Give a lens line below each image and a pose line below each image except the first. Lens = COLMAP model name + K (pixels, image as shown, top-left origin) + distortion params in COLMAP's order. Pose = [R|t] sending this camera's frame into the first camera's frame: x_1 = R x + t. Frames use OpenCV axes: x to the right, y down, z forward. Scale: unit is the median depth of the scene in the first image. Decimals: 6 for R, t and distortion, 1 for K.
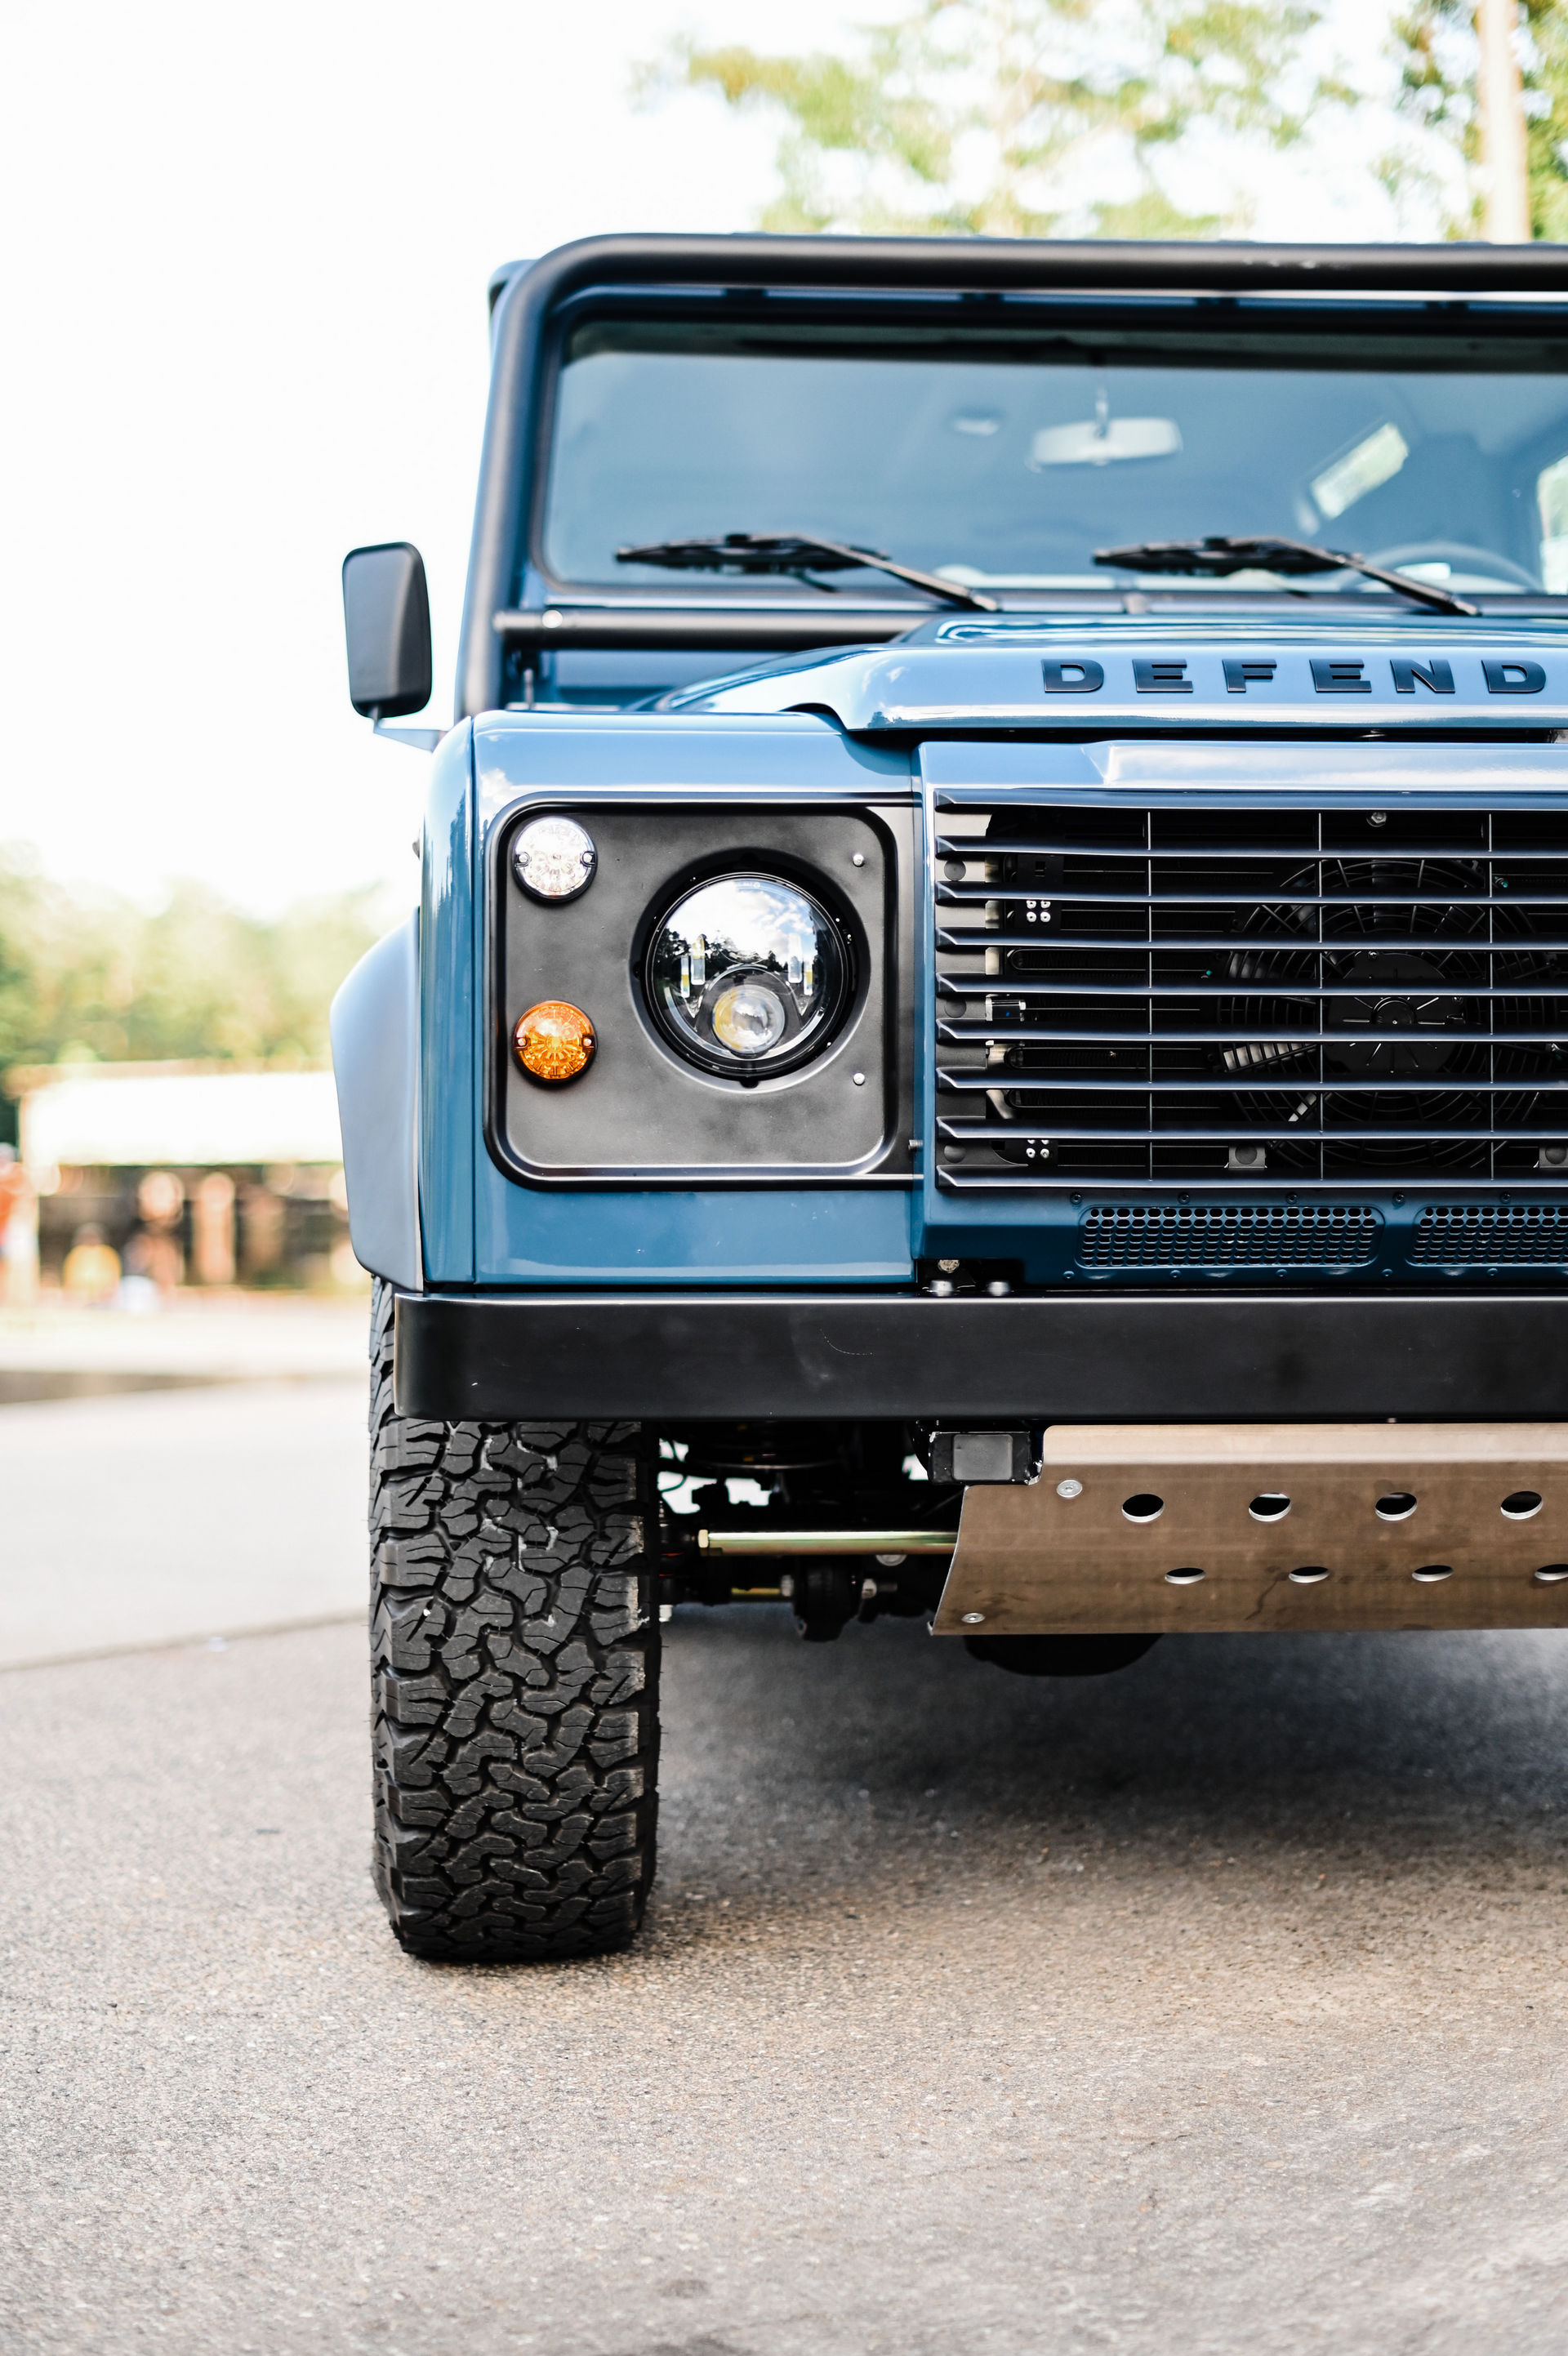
lens RADIAL K [[3622.9, 0, 784.0], [0, 3622.9, 1178.0], [0, 0, 1]] dist [0.005801, 0.055305]
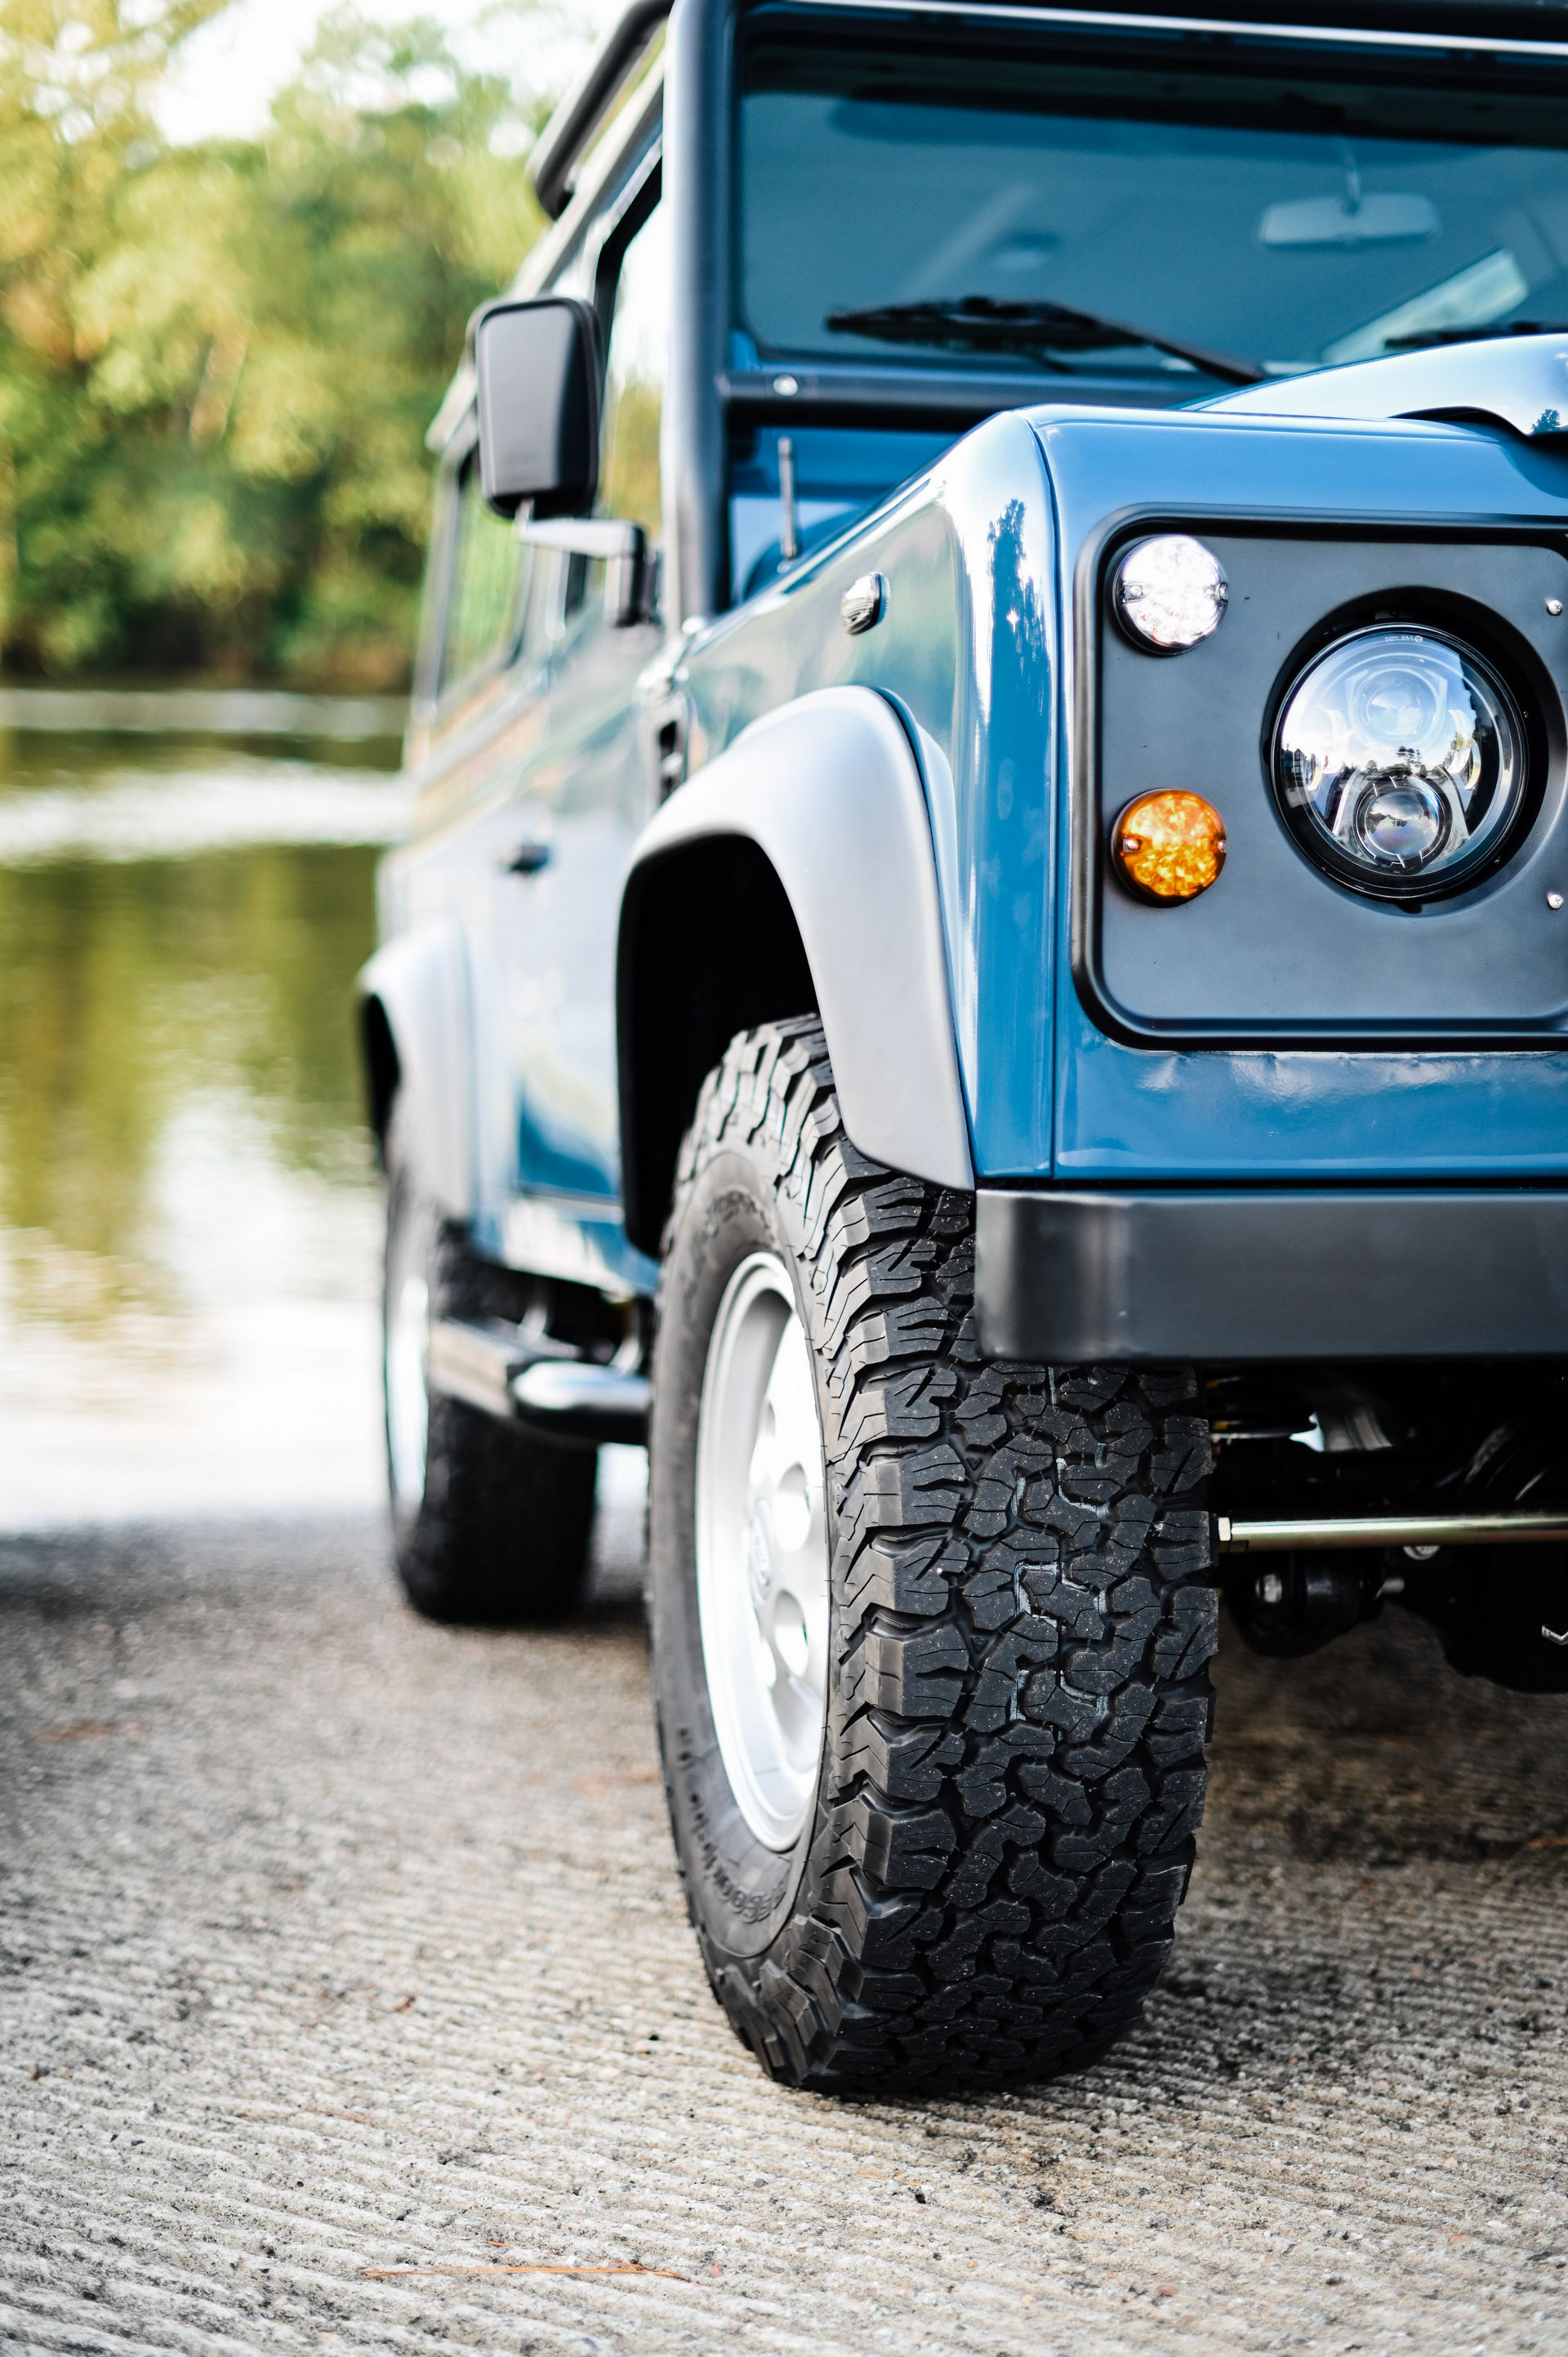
lens RADIAL K [[3485.9, 0, 784.0], [0, 3485.9, 1178.5], [0, 0, 1]] dist [-0.002587, 0.085697]
pose [[0.990136, -0.003356, 0.140070, -0.233303], [0.002683, 0.999984, 0.004993, 0.025170], [-0.140084, -0.004568, 0.990129, 0.309099]]
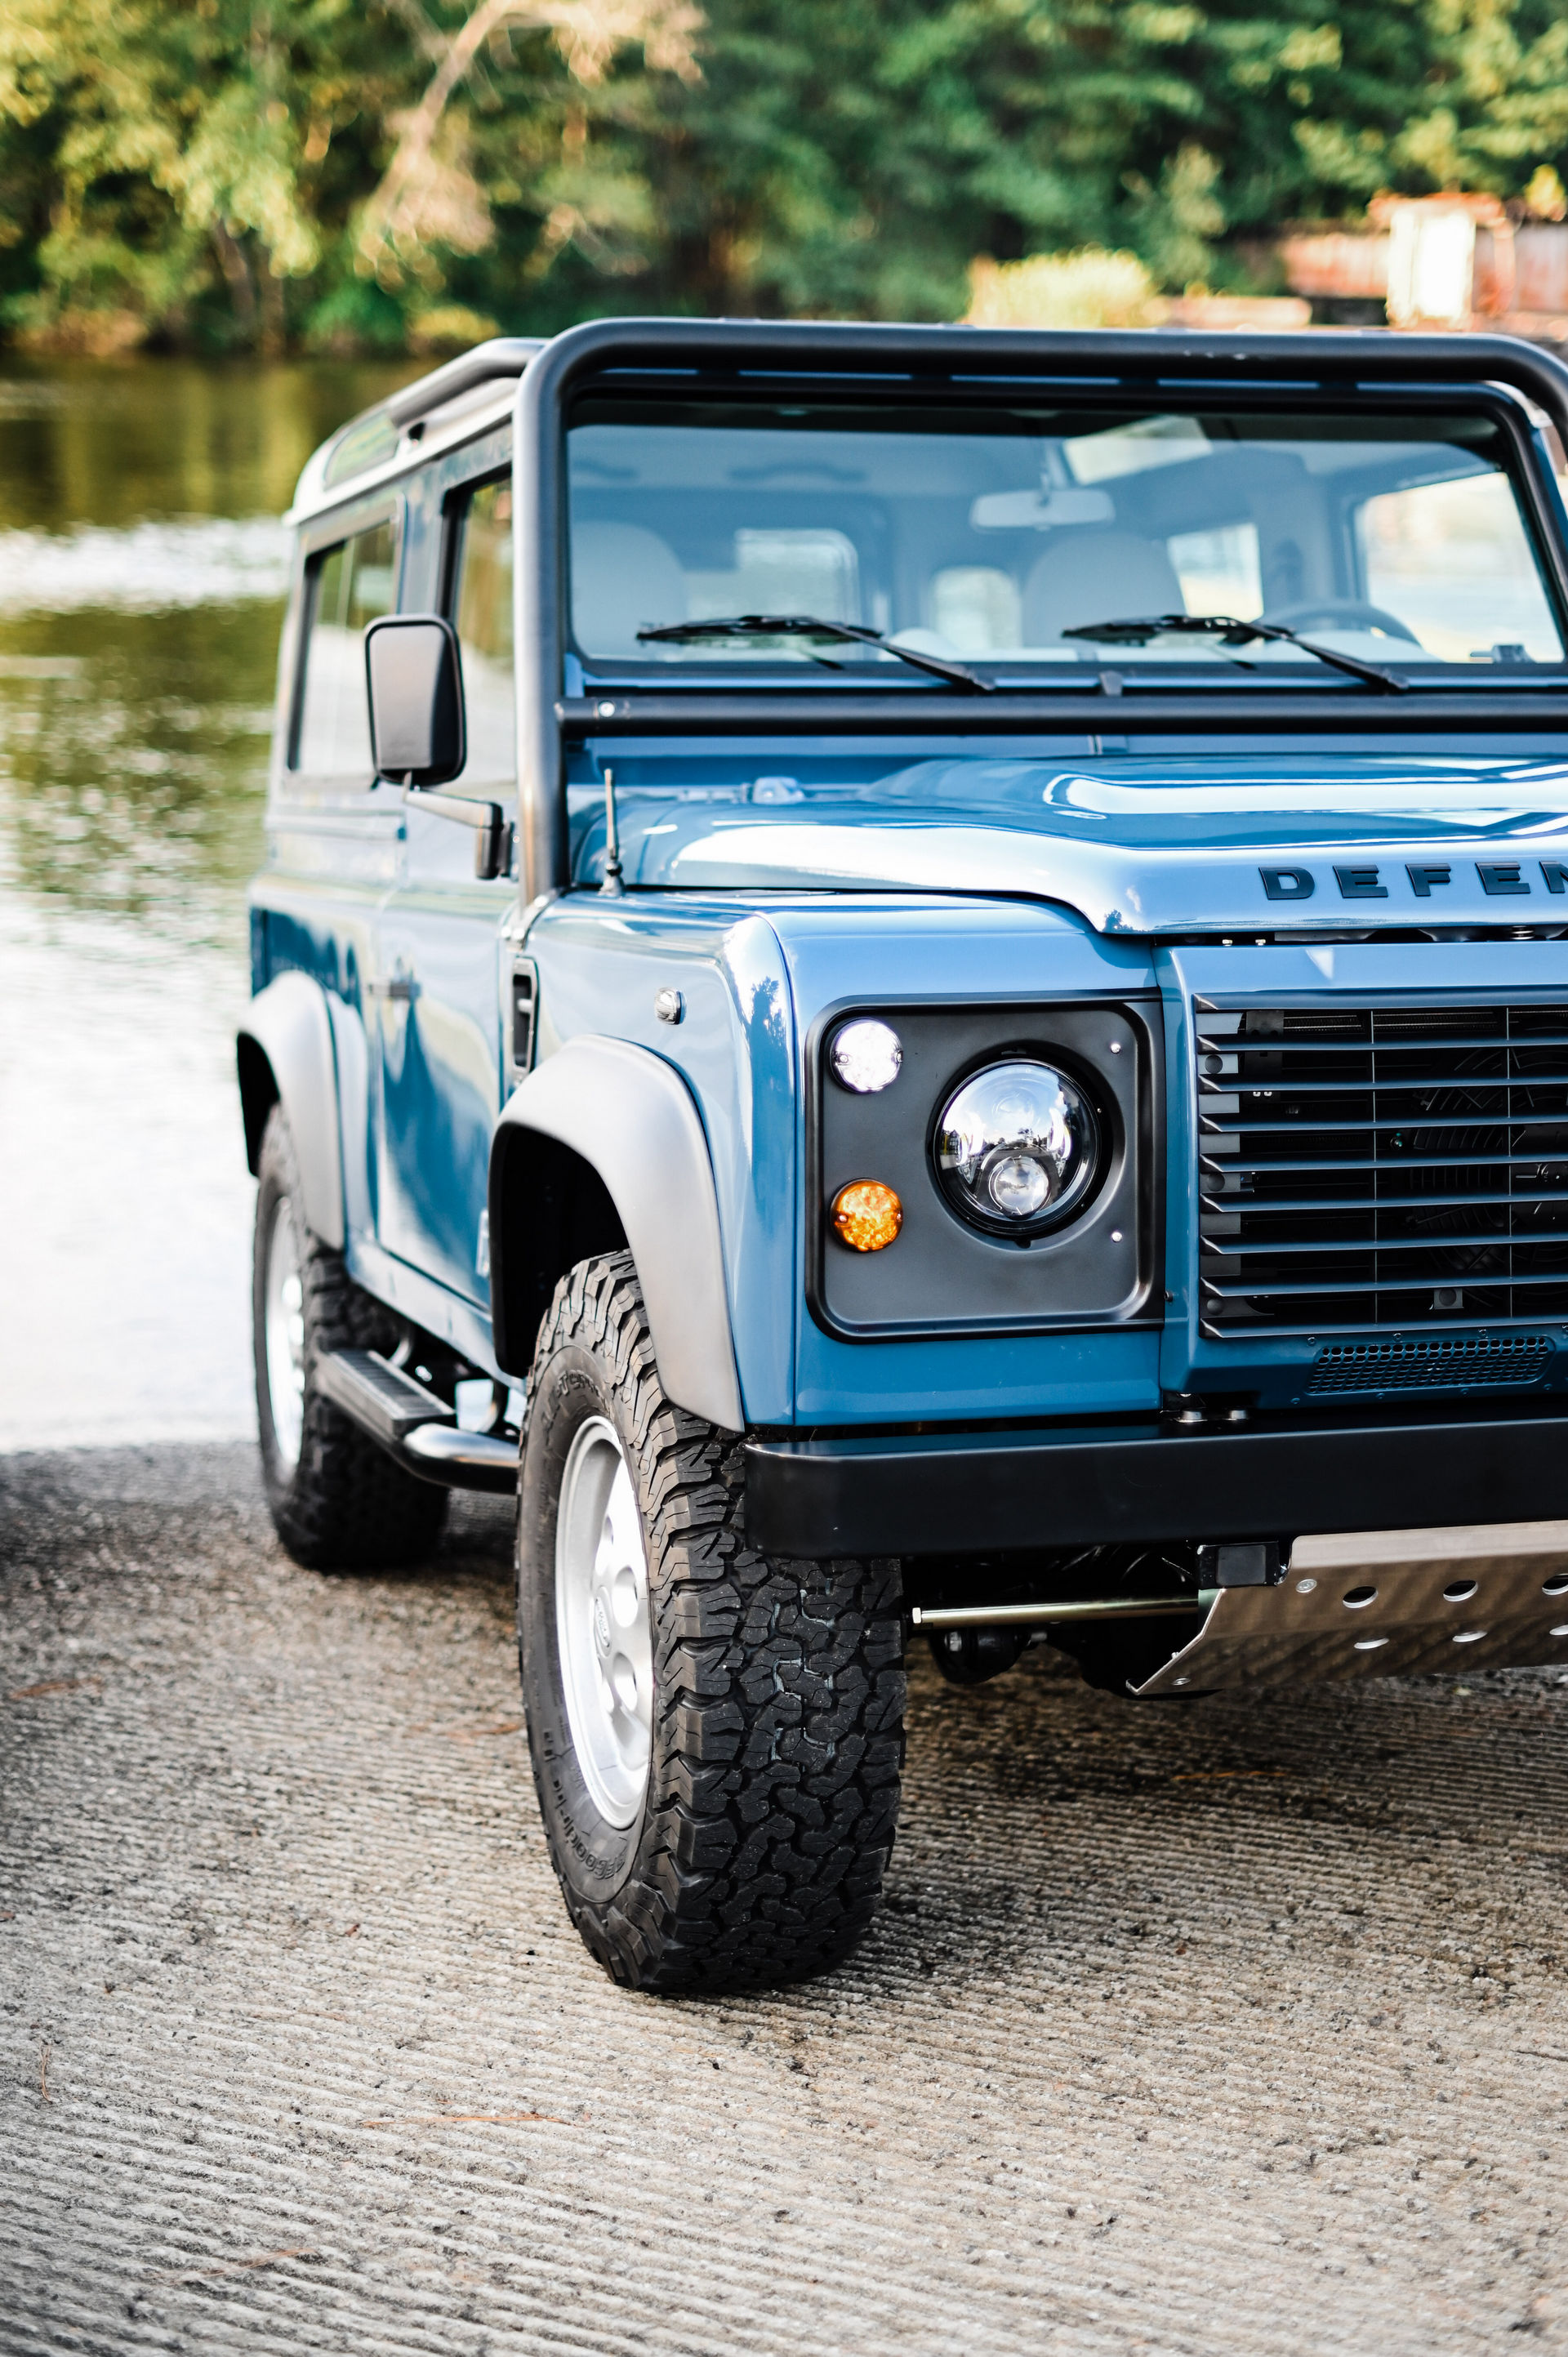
lens RADIAL K [[3851.2, 0, 712.1], [0, 3851.2, 1056.0], [0, 0, 1]] dist [0.014042, 0.044085]
pose [[0.984226, -0.019829, 0.175802, -0.316968], [0.010923, 0.998614, 0.051483, -0.147575], [-0.176579, -0.048750, 0.983078, -0.180257]]
